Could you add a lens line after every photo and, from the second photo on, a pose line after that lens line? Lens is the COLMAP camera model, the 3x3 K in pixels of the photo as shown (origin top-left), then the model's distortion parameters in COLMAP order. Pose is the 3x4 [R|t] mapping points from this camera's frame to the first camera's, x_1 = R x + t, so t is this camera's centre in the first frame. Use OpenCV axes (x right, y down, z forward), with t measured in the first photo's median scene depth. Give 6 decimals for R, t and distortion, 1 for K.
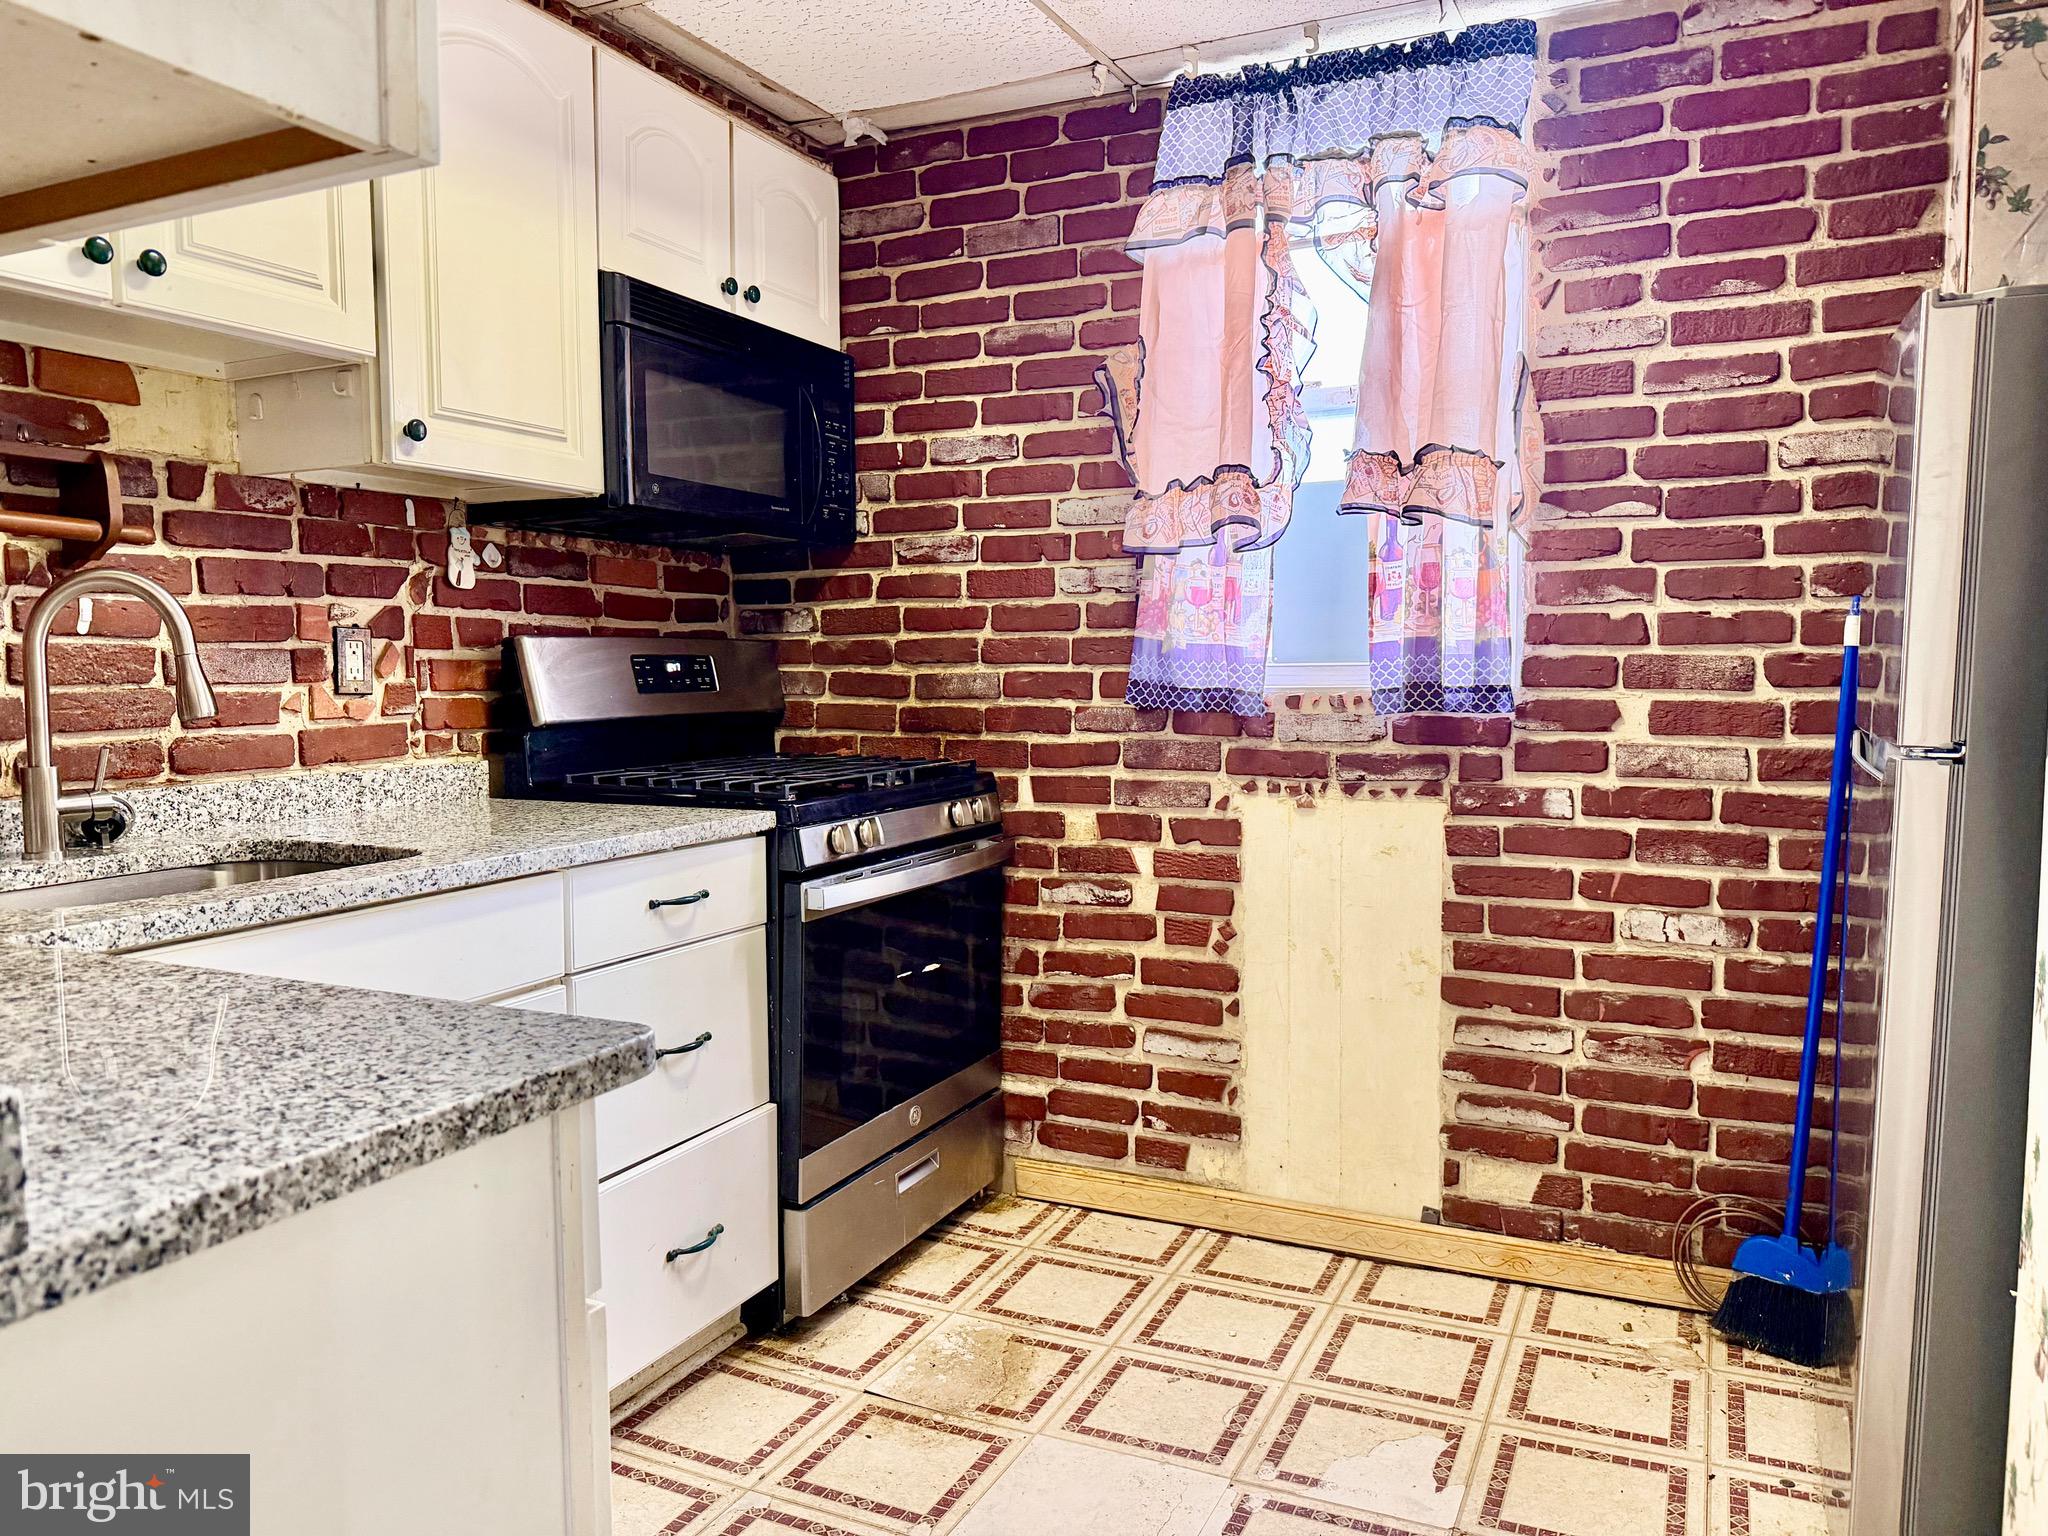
lens RADIAL K [[1443.1, 0, 1044.3], [0, 1443.1, 764.2], [0, 0, 1]] dist [0.063424, -0.071298]
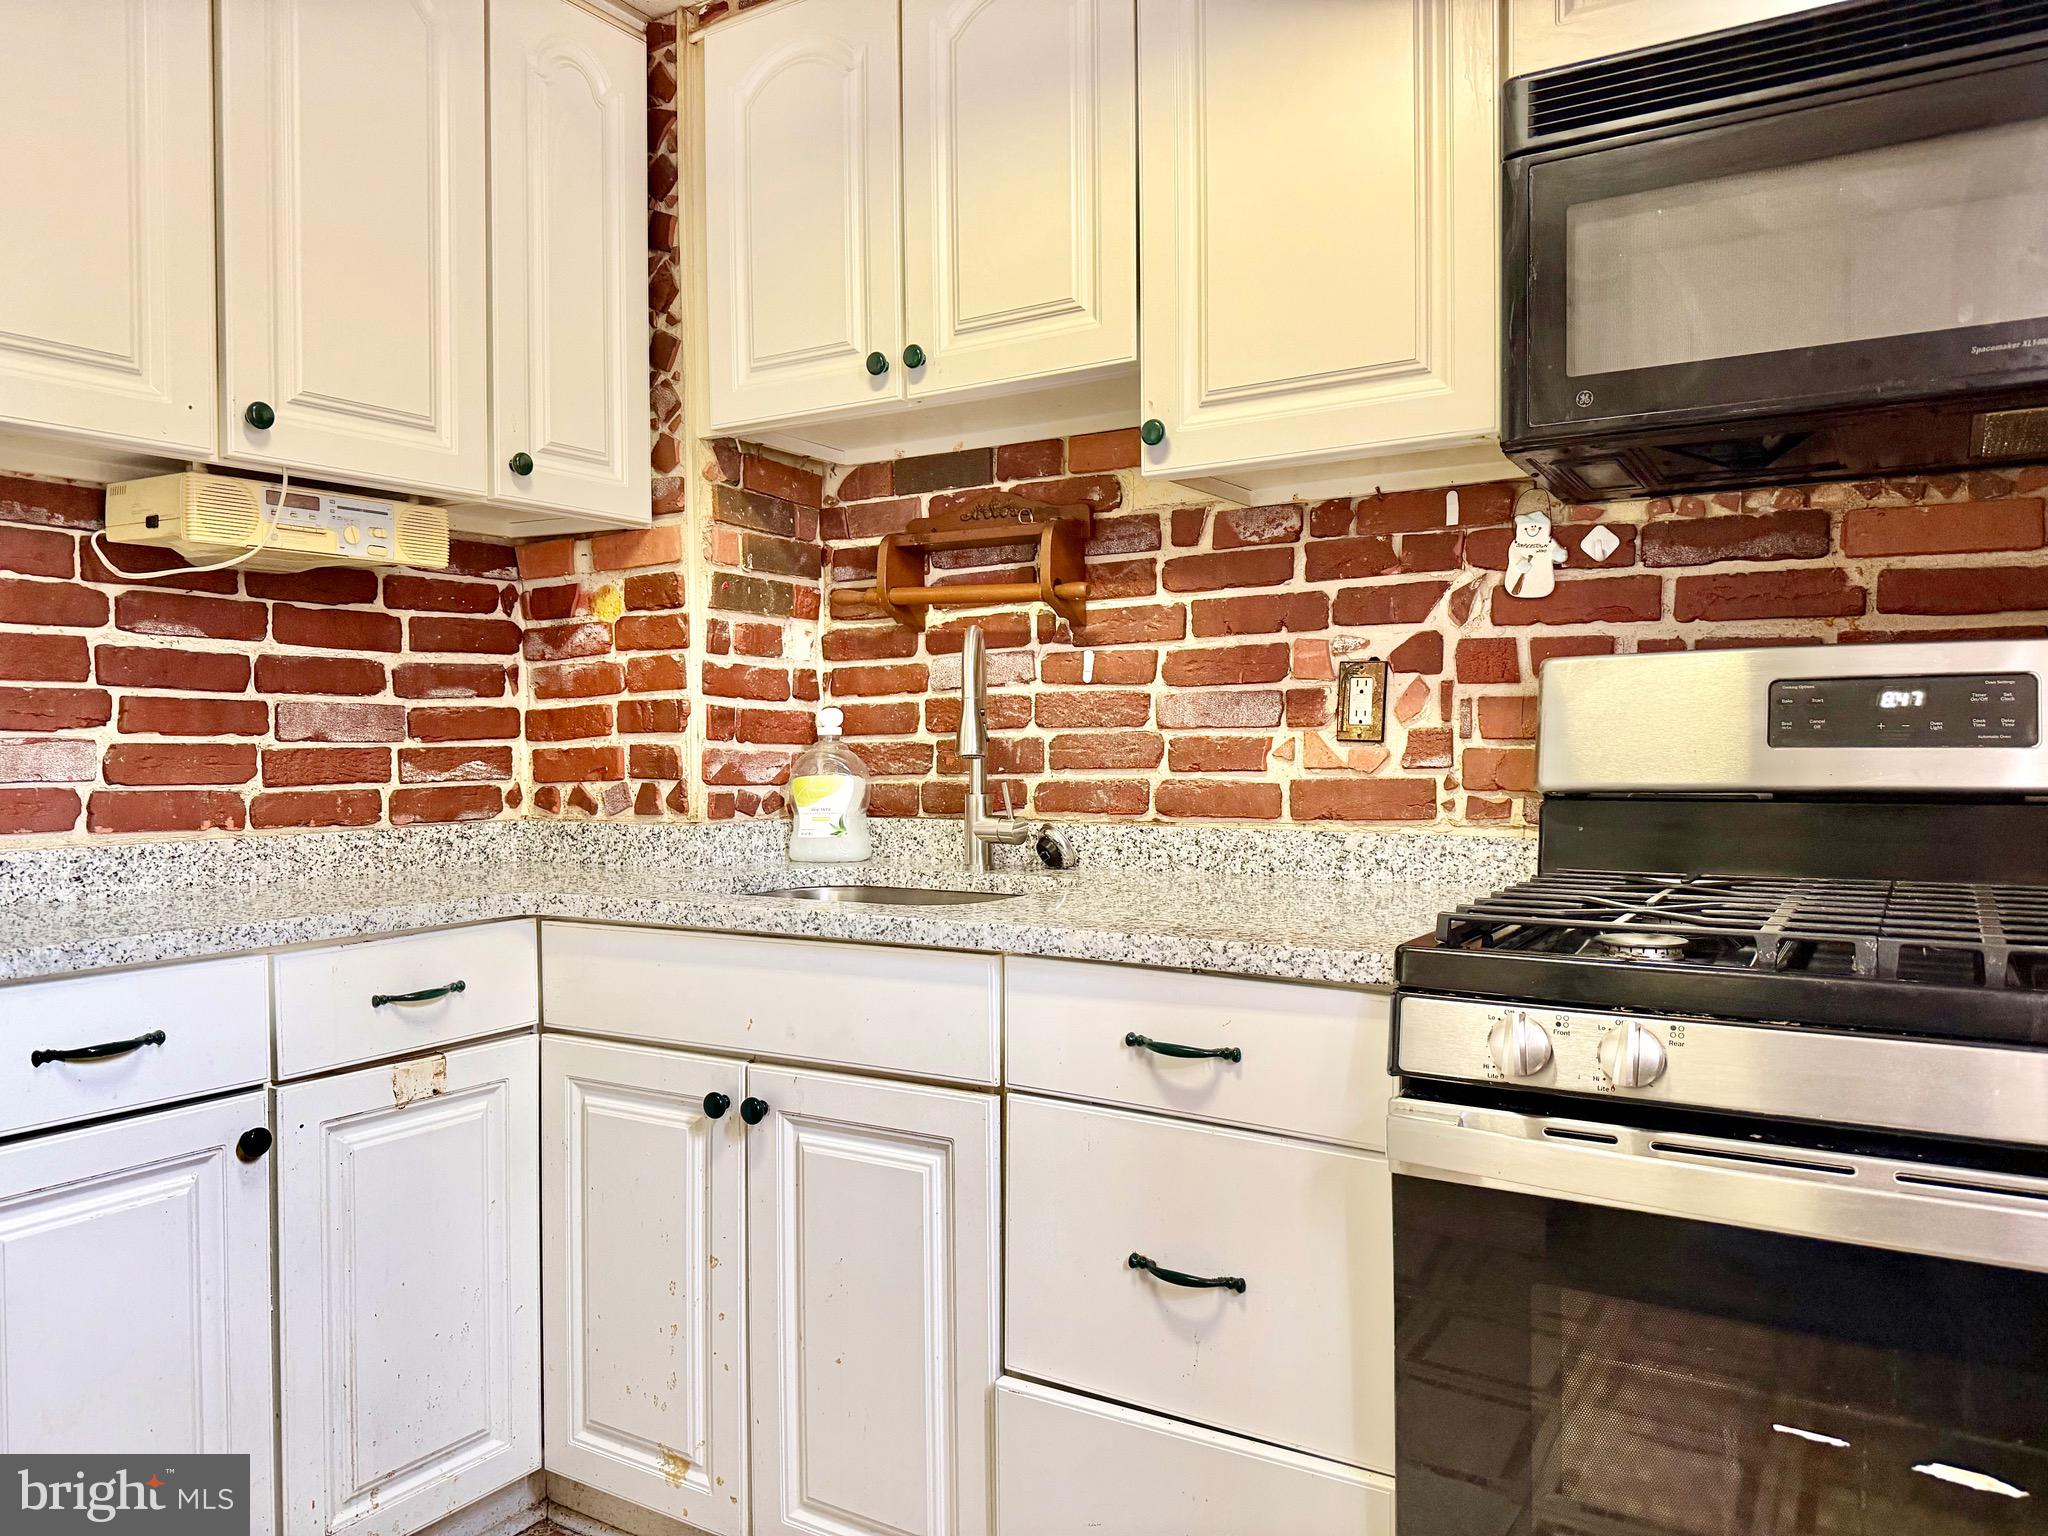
lens RADIAL K [[1443.1, 0, 1033.9], [0, 1443.1, 773.7], [0, 0, 1]] dist [0.063424, -0.071298]
pose [[-0.124462, 0.030627, -0.991752, 0.366714], [-0.063786, 0.997209, 0.038801, -0.048070], [0.990172, 0.068089, -0.122161, 0.890669]]
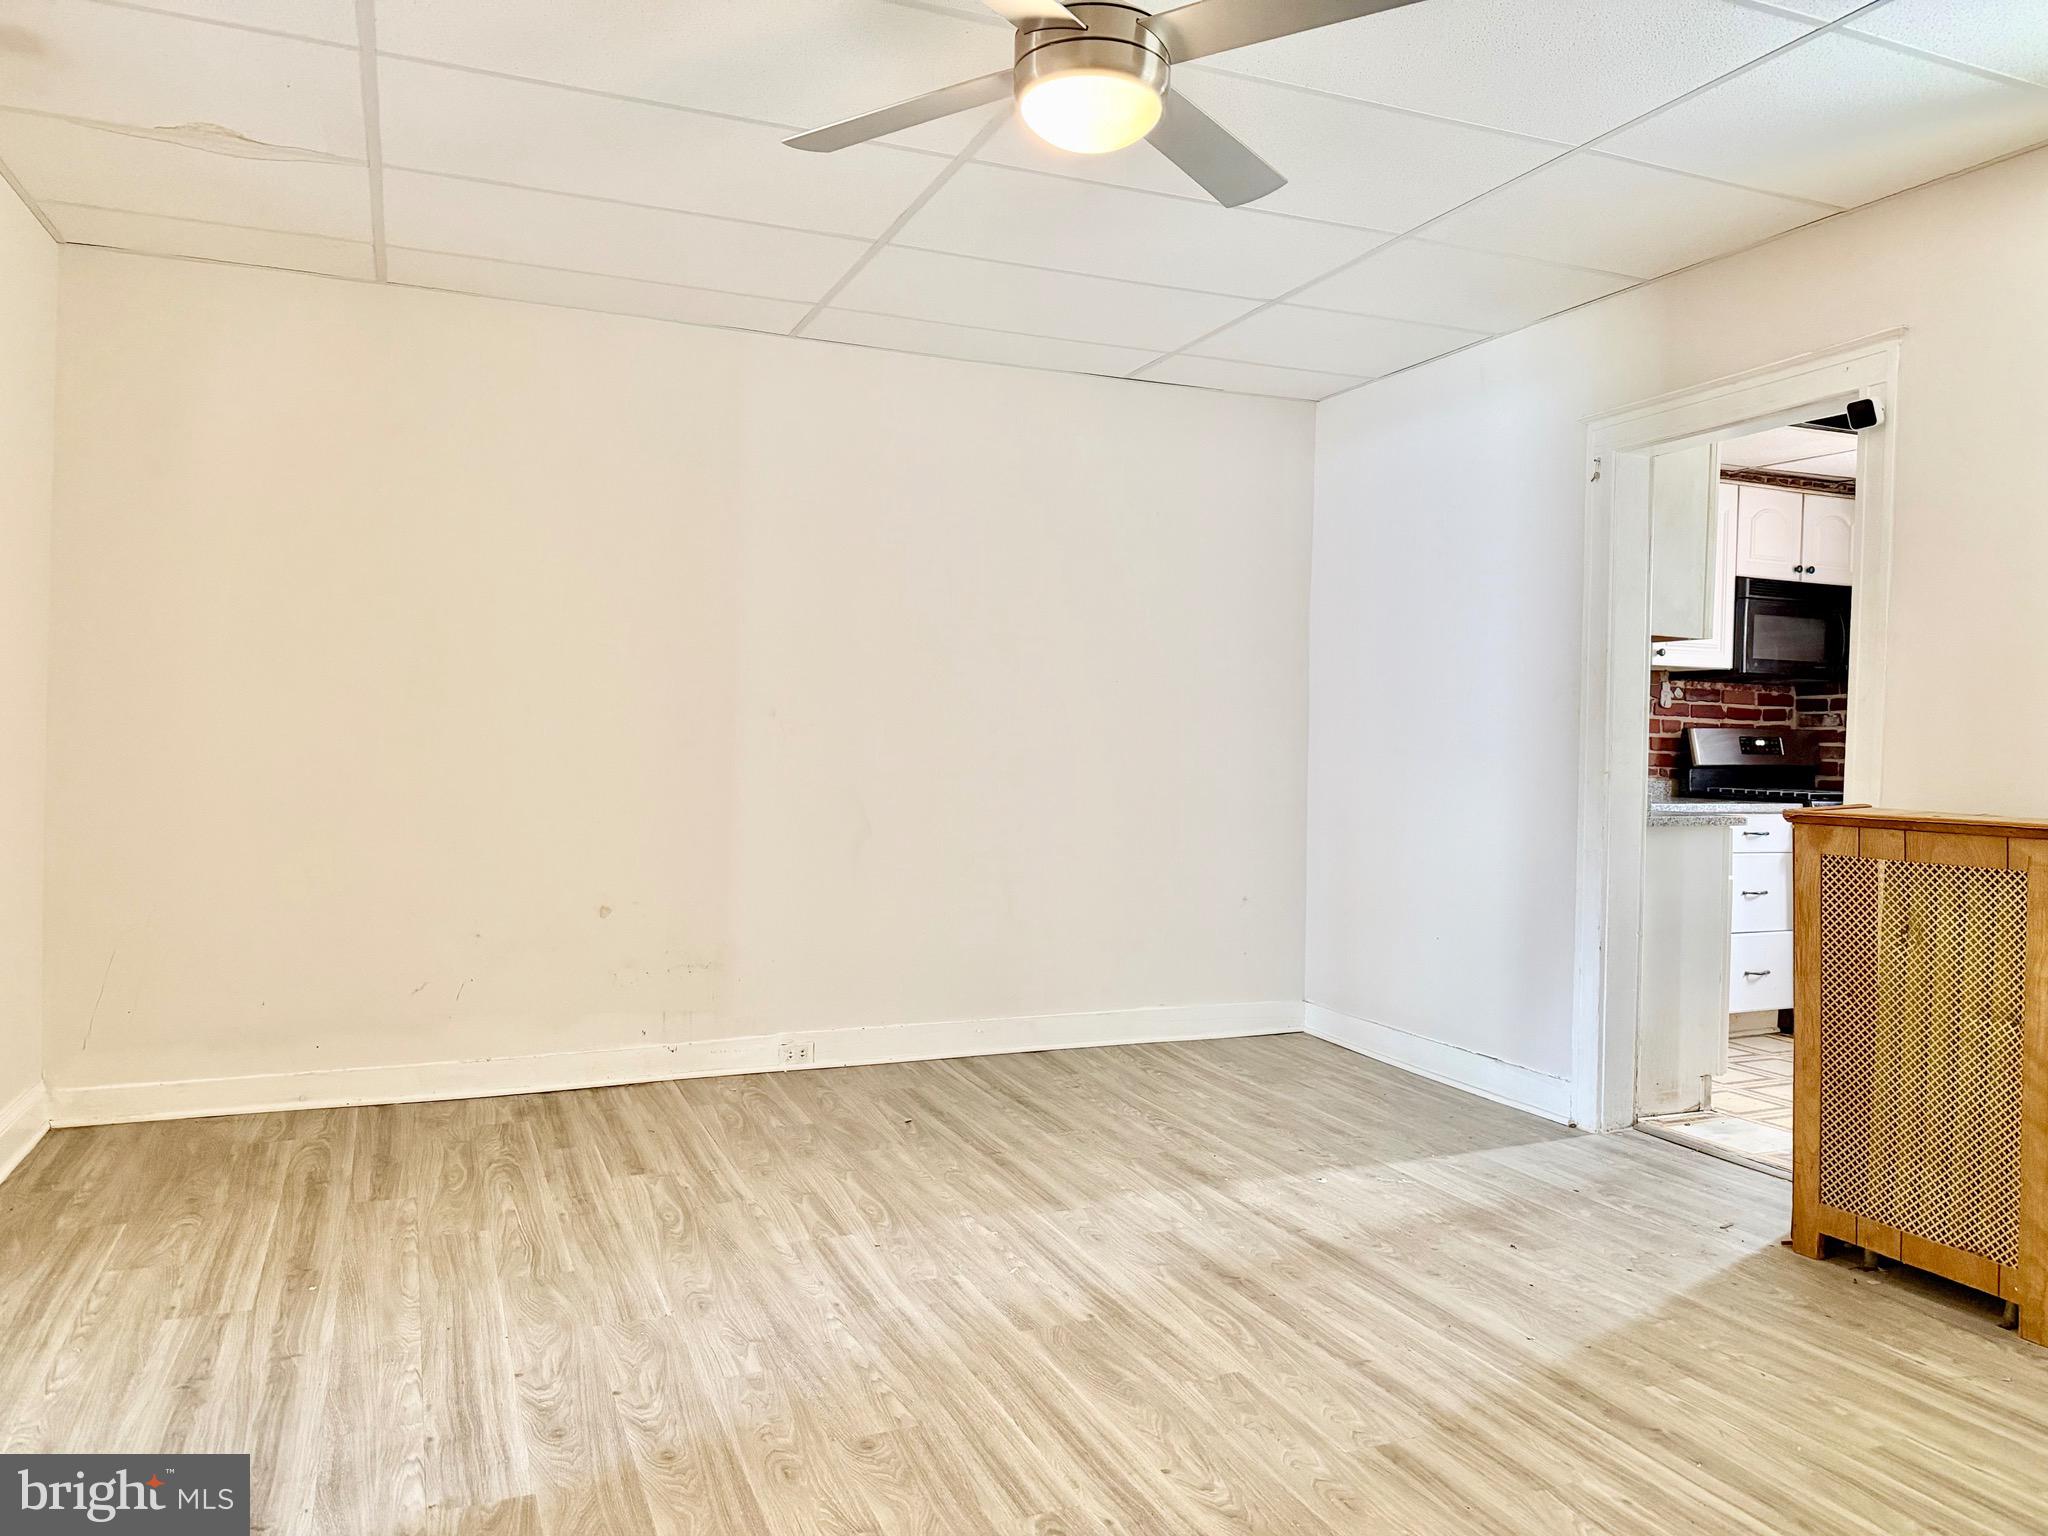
lens RADIAL K [[1443.1, 0, 1030.2], [0, 1443.1, 767.4], [0, 0, 1]] dist [0.063424, -0.071298]
pose [[0.757125, 0.028536, -0.652646, 0.388085], [-0.064781, 0.997401, -0.031541, 0.124973], [0.650050, 0.066160, 0.757006, -1.541958]]
